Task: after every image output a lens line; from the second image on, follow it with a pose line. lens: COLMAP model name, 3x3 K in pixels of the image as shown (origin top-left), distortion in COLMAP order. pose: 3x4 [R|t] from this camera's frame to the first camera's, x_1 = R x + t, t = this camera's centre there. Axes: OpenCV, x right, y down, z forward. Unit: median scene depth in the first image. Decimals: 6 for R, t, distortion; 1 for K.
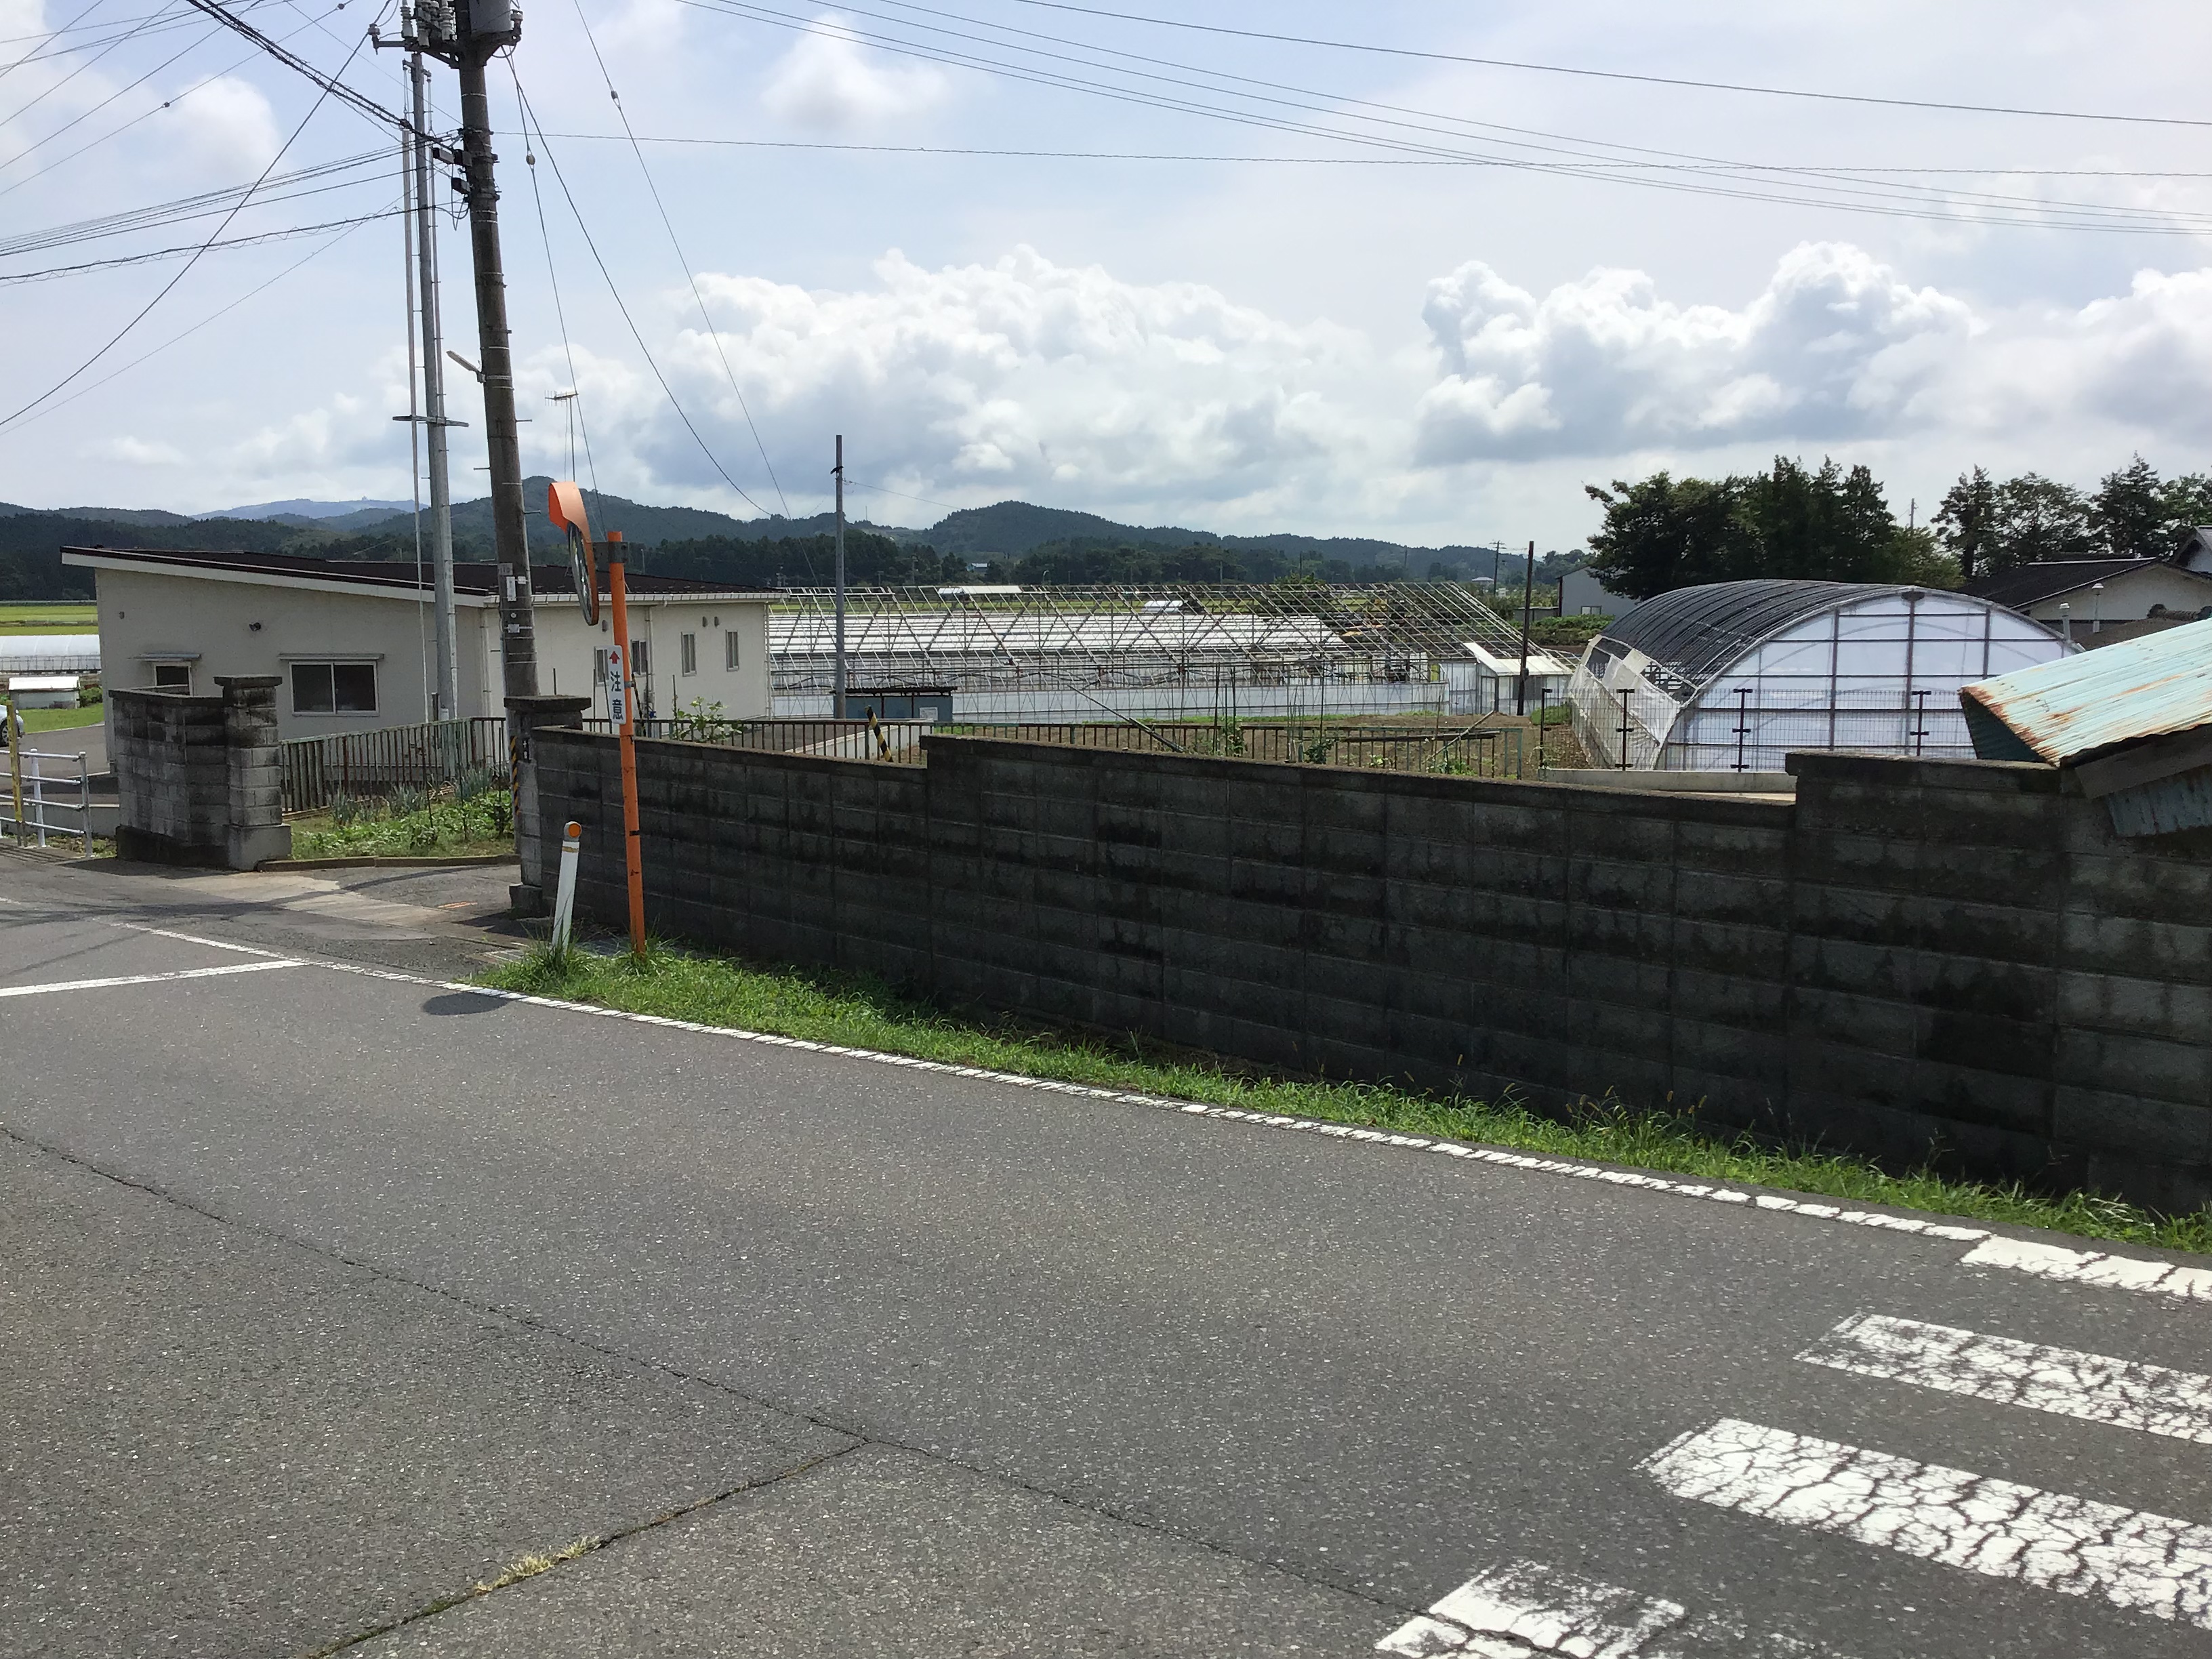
lens RADIAL K [[2056.0, 0, 1117.0], [0, 2056.0, 836.1], [0, 0, 1]] dist [0.055399, 0.000000]
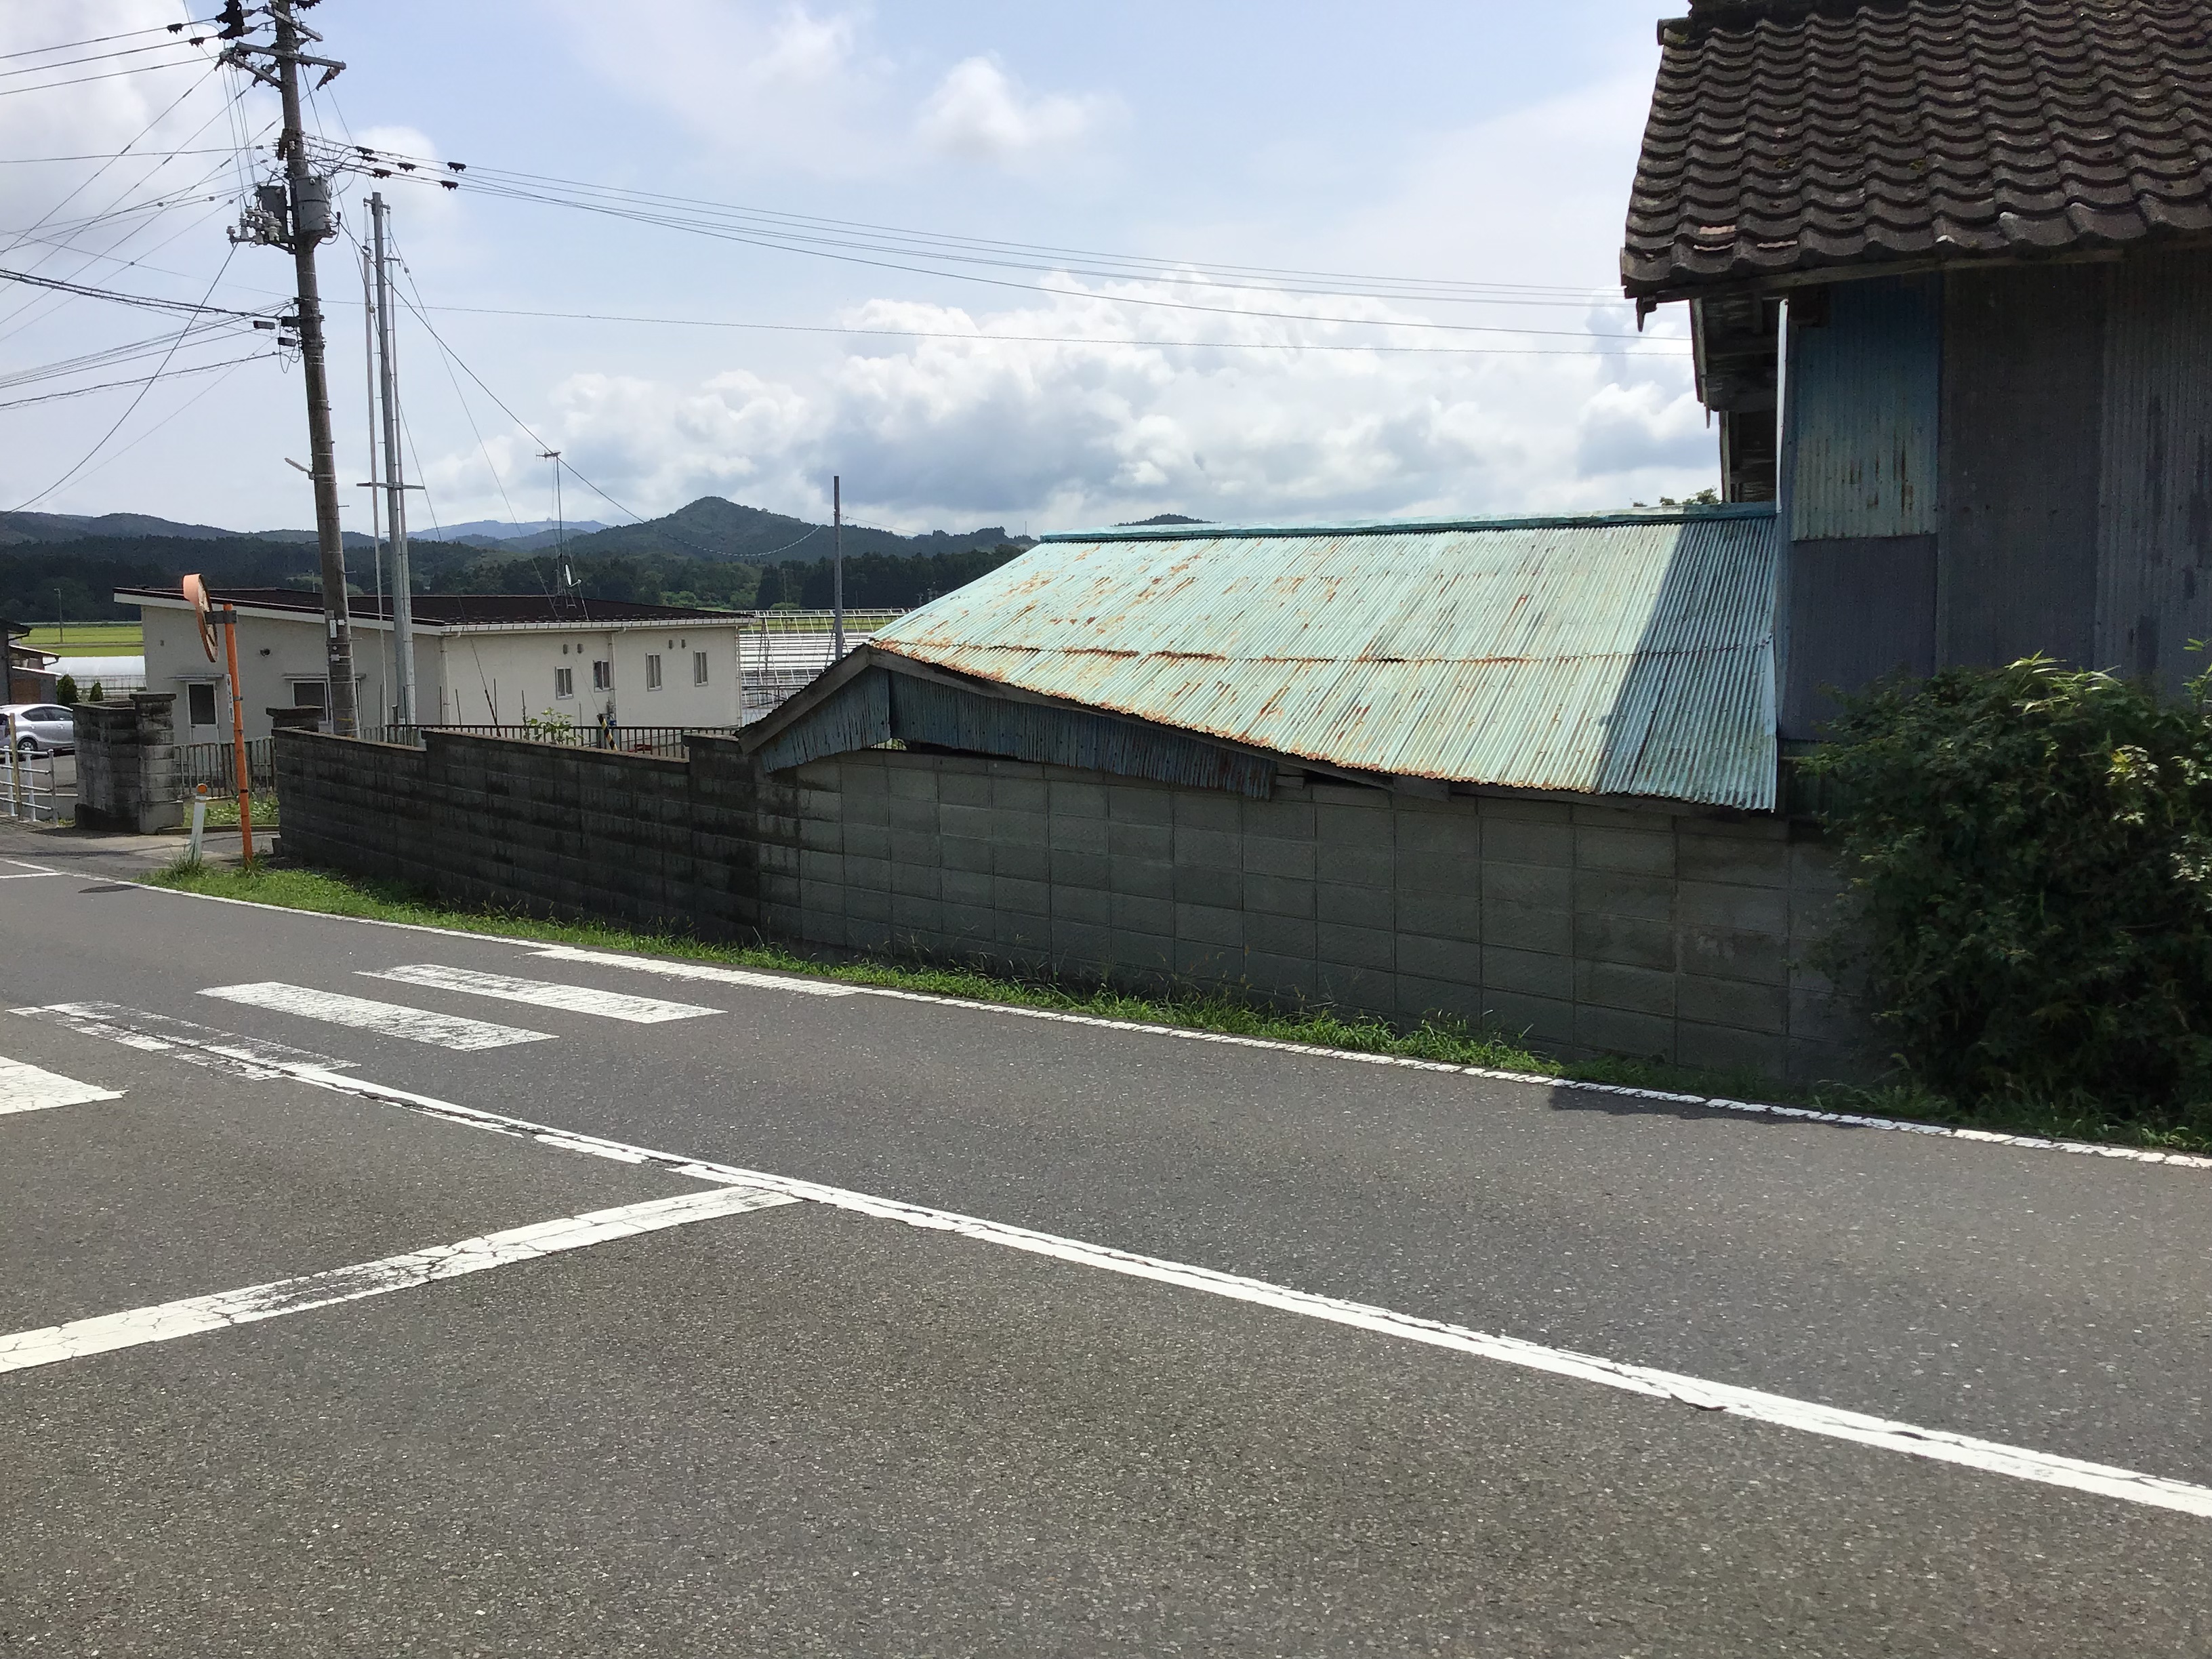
lens RADIAL K [[2056.0, 0, 1109.7], [0, 2056.0, 810.0], [0, 0, 1]] dist [0.055399, 0.000000]
pose [[0.996505, 0.000876, -0.083524, 0.083012], [-0.002383, 0.999836, -0.017946, 0.005925], [0.083494, 0.018083, 0.996344, -0.080031]]
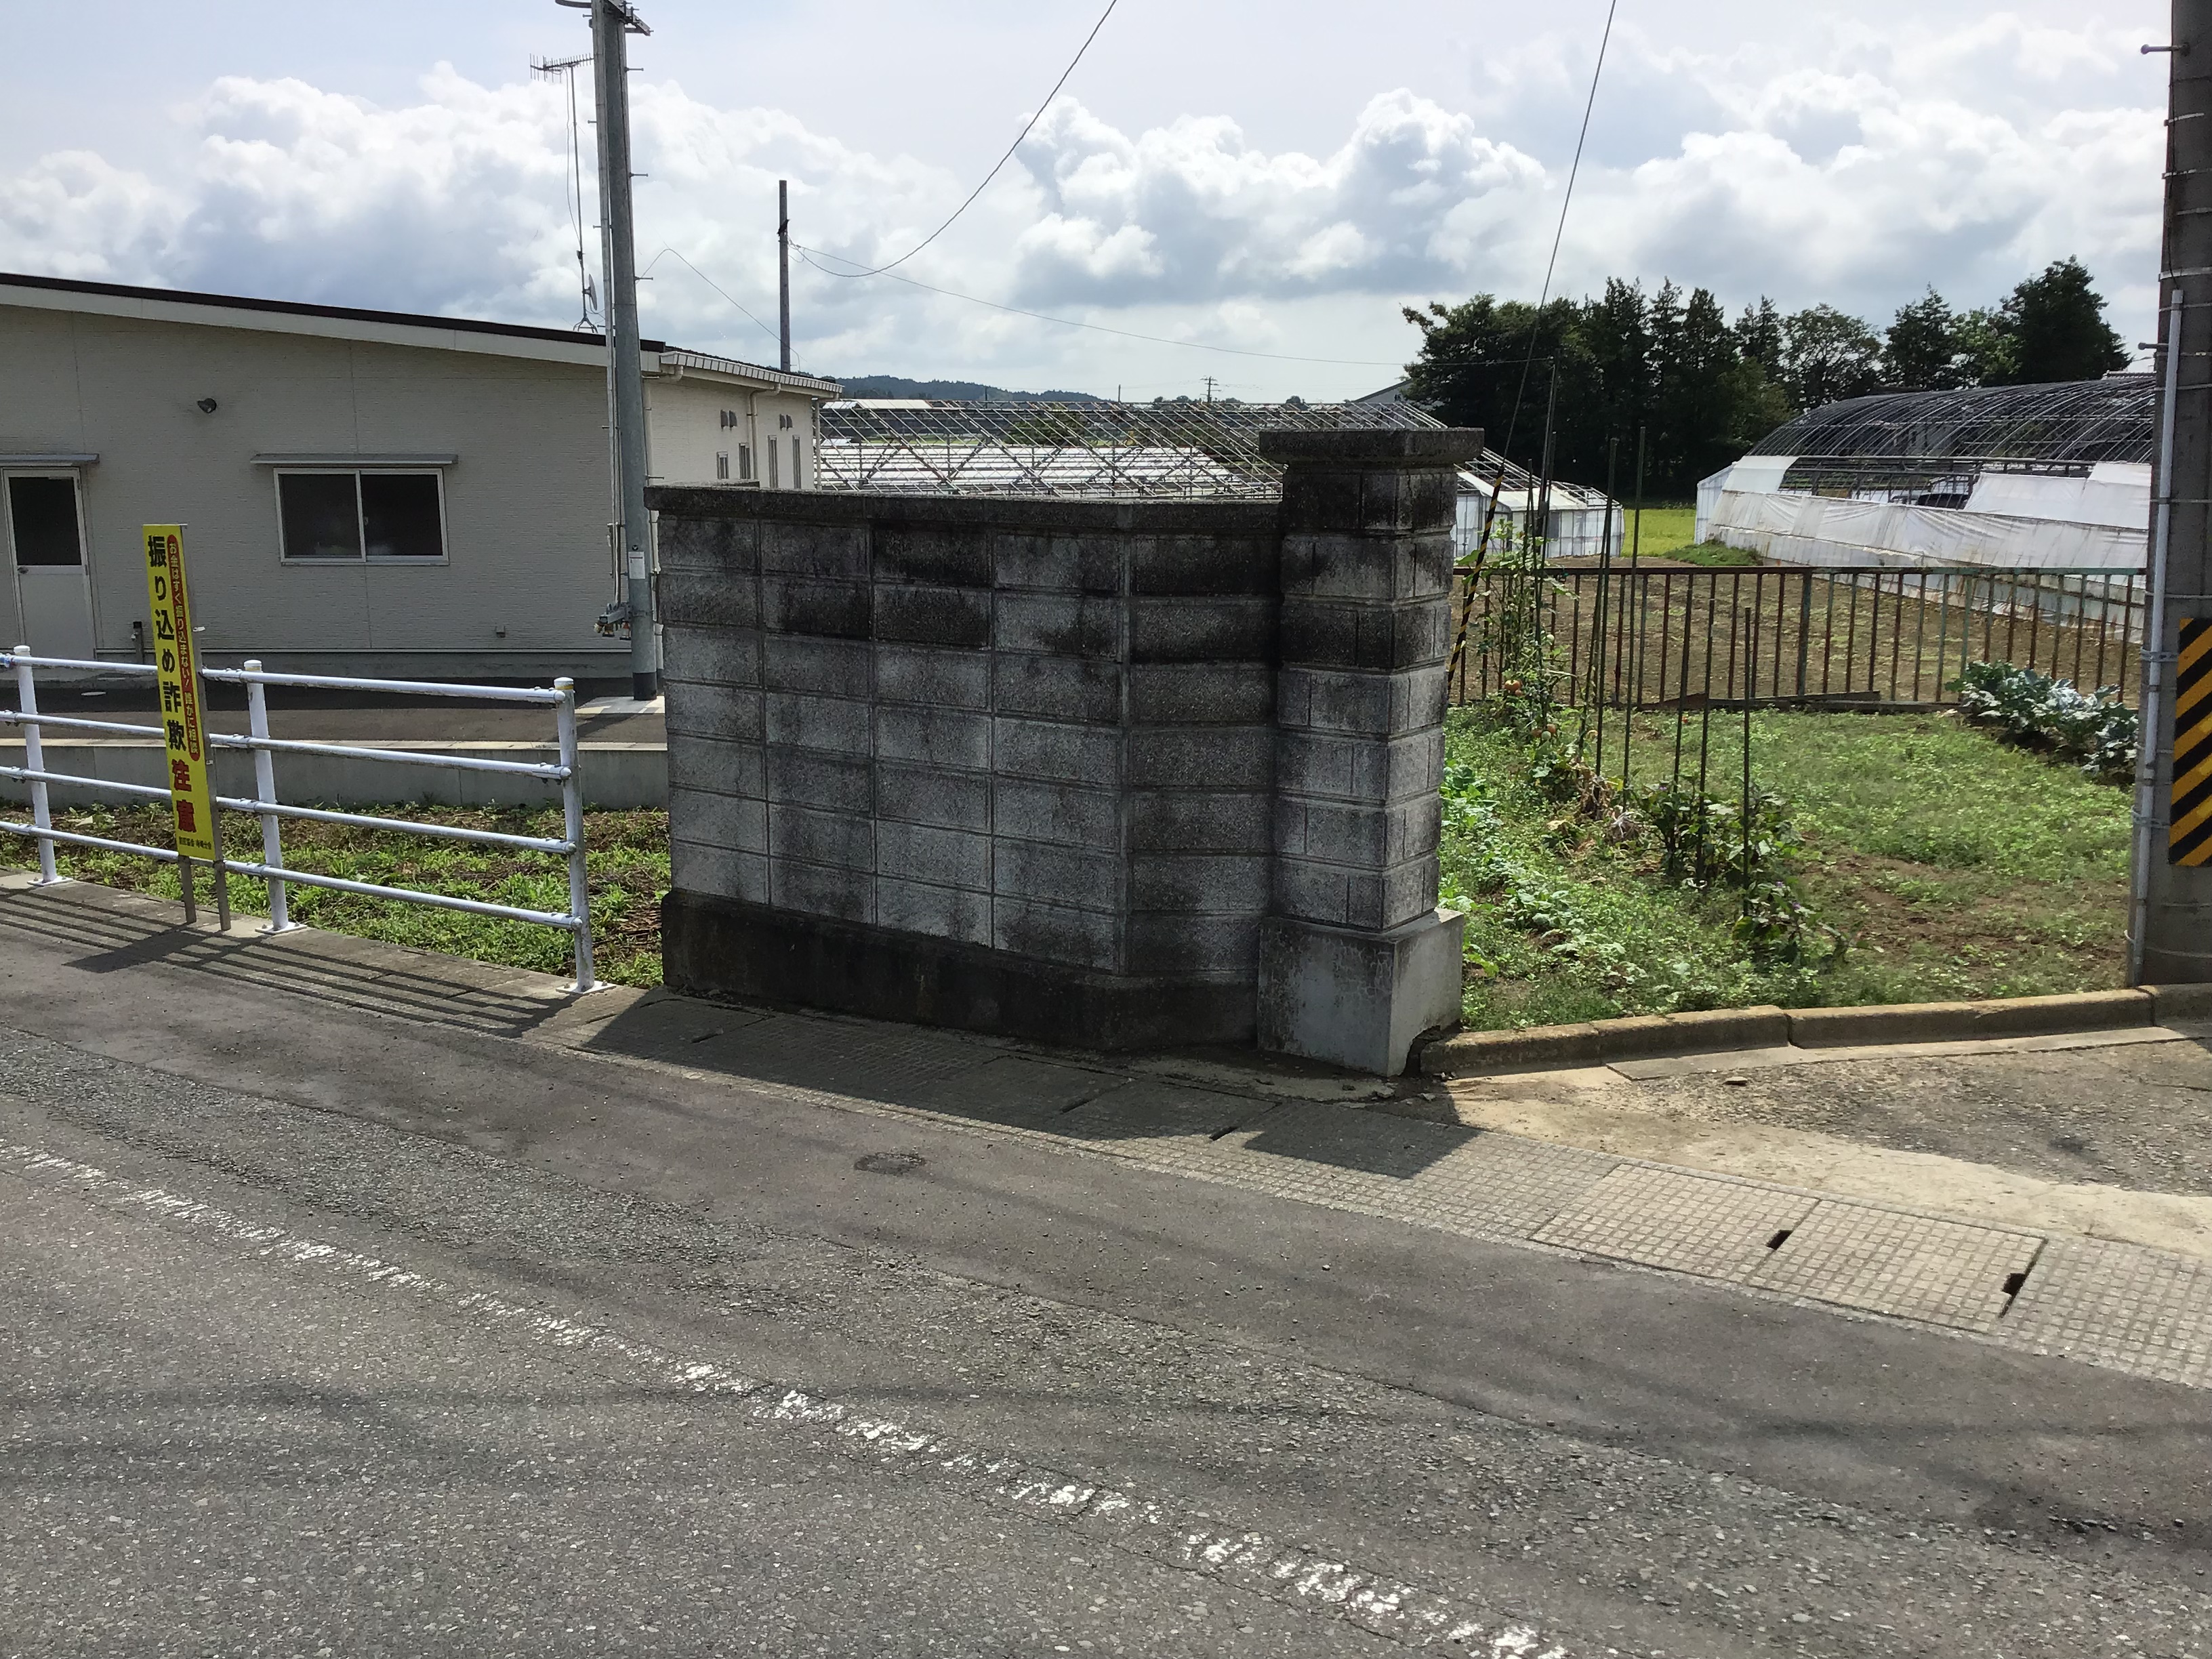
lens RADIAL K [[2056.0, 0, 1119.1], [0, 2056.0, 832.0], [0, 0, 1]] dist [0.055399, 0.000000]
pose [[0.982050, -0.029200, 0.186349, -0.130331], [0.015717, 0.997177, 0.073425, -0.010599], [-0.187967, -0.069178, 0.979736, 0.181395]]
